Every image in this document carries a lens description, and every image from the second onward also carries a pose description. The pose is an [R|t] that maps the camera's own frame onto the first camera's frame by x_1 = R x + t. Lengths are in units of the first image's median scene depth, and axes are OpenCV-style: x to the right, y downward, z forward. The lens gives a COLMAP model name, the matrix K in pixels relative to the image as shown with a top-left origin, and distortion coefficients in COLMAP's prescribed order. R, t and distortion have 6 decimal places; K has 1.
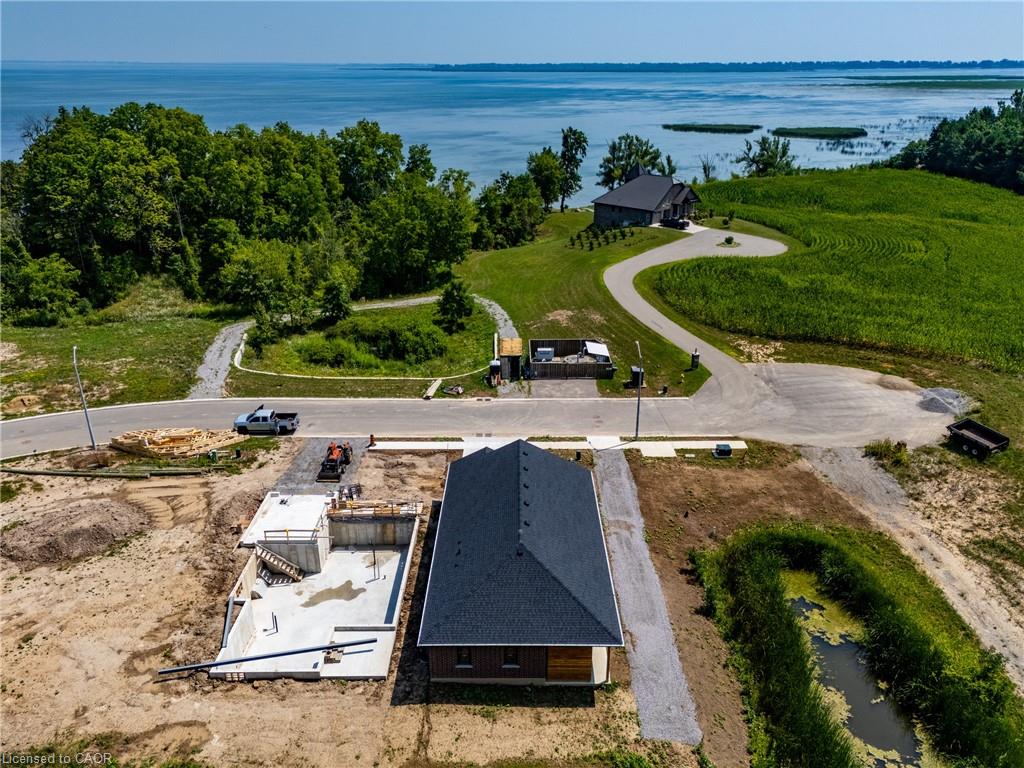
lens RADIAL K [[722.5, 0, 512.0], [0, 722.5, 384.0], [0, 0, 1]] dist [0.002905, 0.000033]
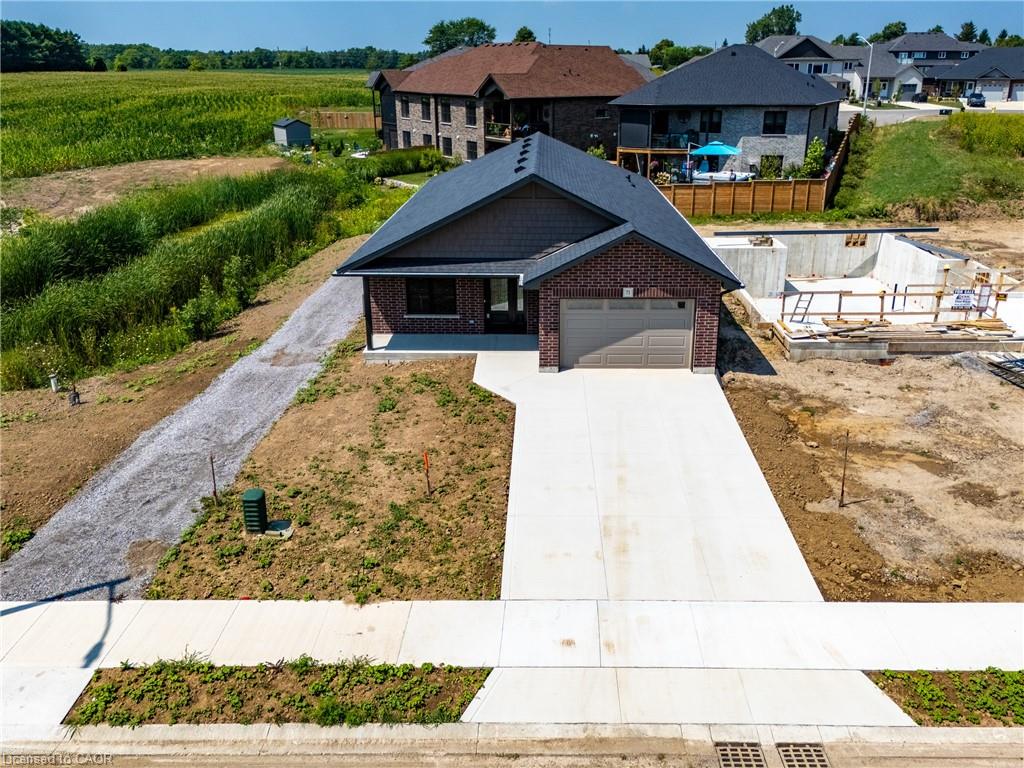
lens RADIAL K [[751.6, 0, 537.4], [0, 751.6, 384.7], [0, 0, 1]] dist [0.032793, 0.001826]
pose [[-0.999884, 0.014374, 0.005048, 0.009752], [0.013540, 0.686553, 0.726953, -0.081685], [0.006984, 0.726937, -0.686668, 1.074785]]
